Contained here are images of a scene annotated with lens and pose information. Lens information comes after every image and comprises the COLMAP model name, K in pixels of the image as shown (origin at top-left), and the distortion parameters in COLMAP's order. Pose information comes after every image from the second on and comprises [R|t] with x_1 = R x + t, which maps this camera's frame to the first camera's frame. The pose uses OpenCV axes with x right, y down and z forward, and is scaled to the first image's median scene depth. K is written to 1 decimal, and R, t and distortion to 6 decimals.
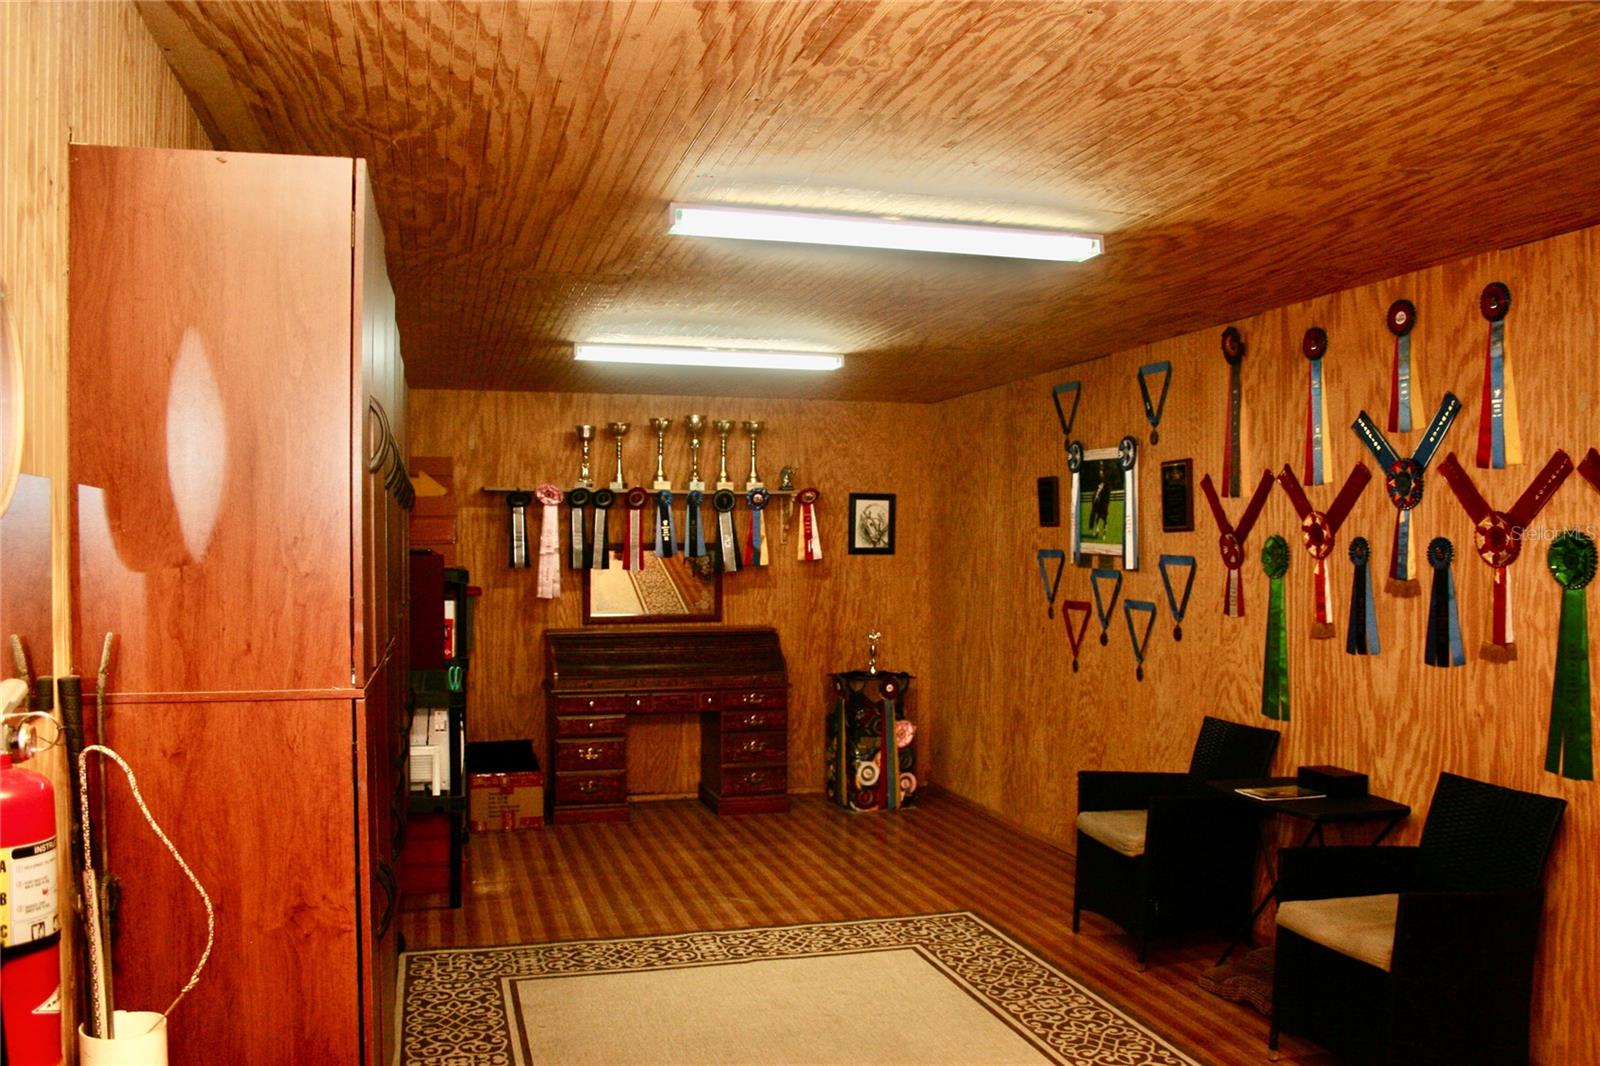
lens RADIAL K [[1343.3, 0, 807.8], [0, 1343.3, 536.6], [0, 0, 1]] dist [-0.149832, 0.109095]
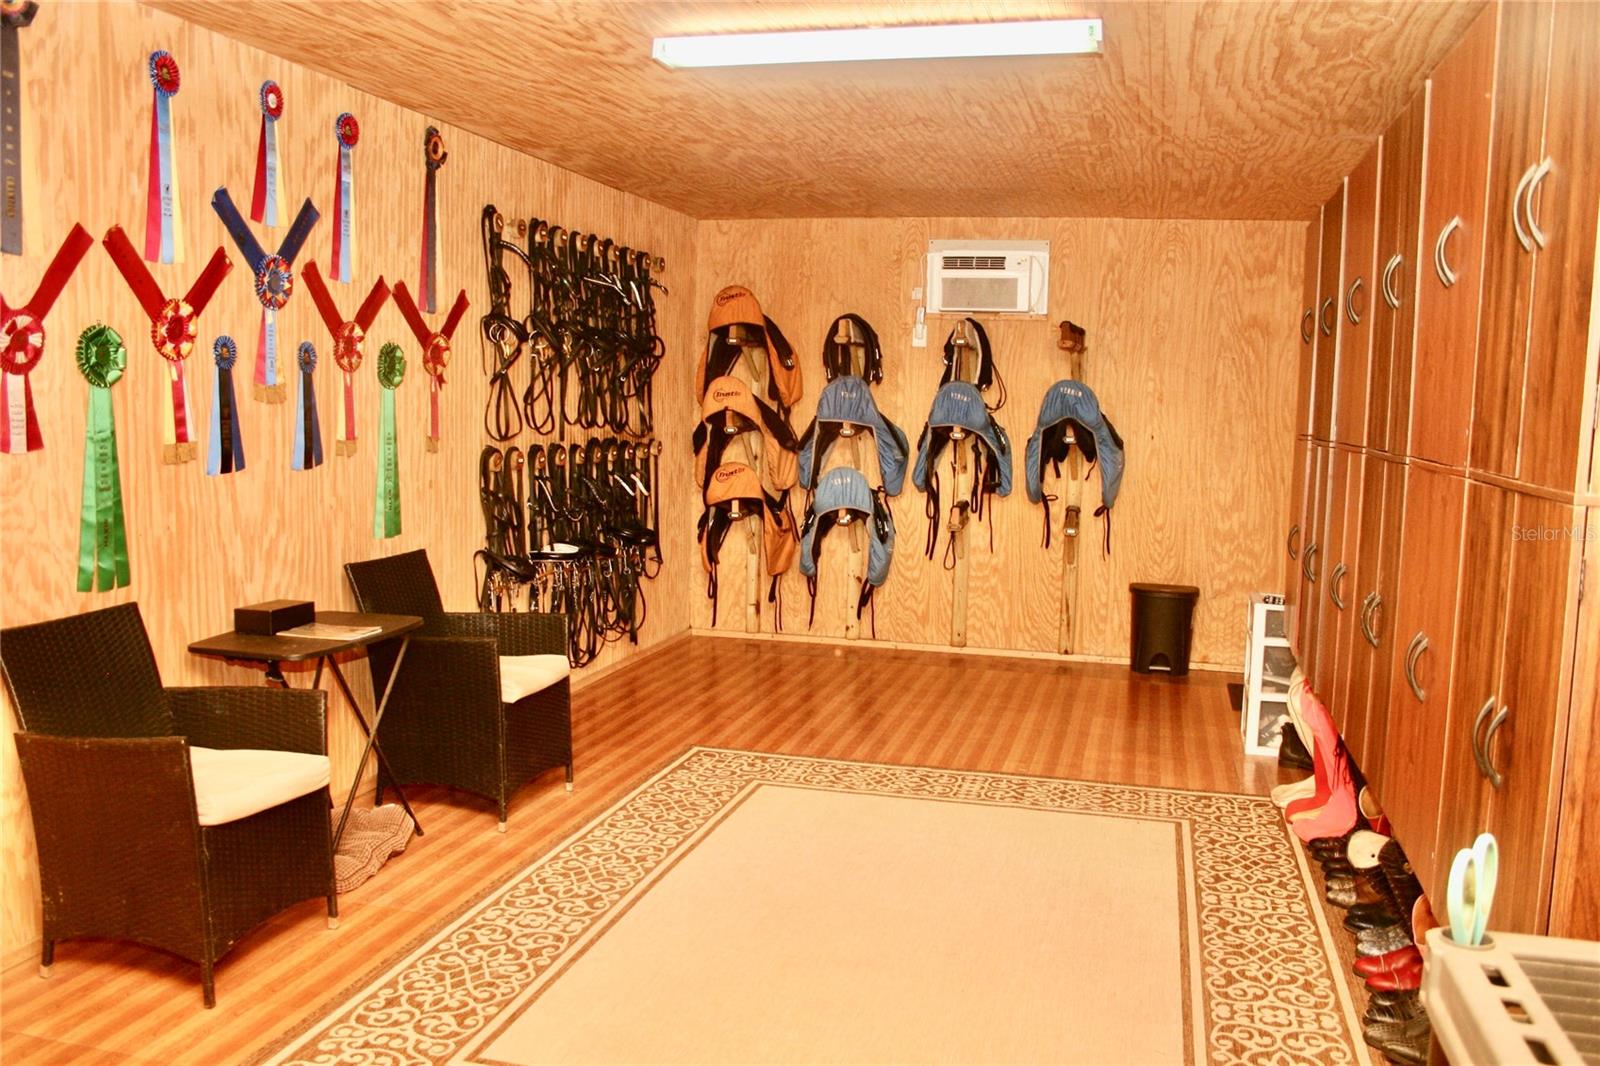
lens RADIAL K [[1343.3, 0, 809.0], [0, 1343.3, 546.5], [0, 0, 1]] dist [-0.149832, 0.109095]
pose [[-0.863937, -0.080836, 0.497070, -0.342482], [-0.030123, 0.993561, 0.109223, 0.032449], [-0.502698, 0.079389, -0.860809, 1.567466]]
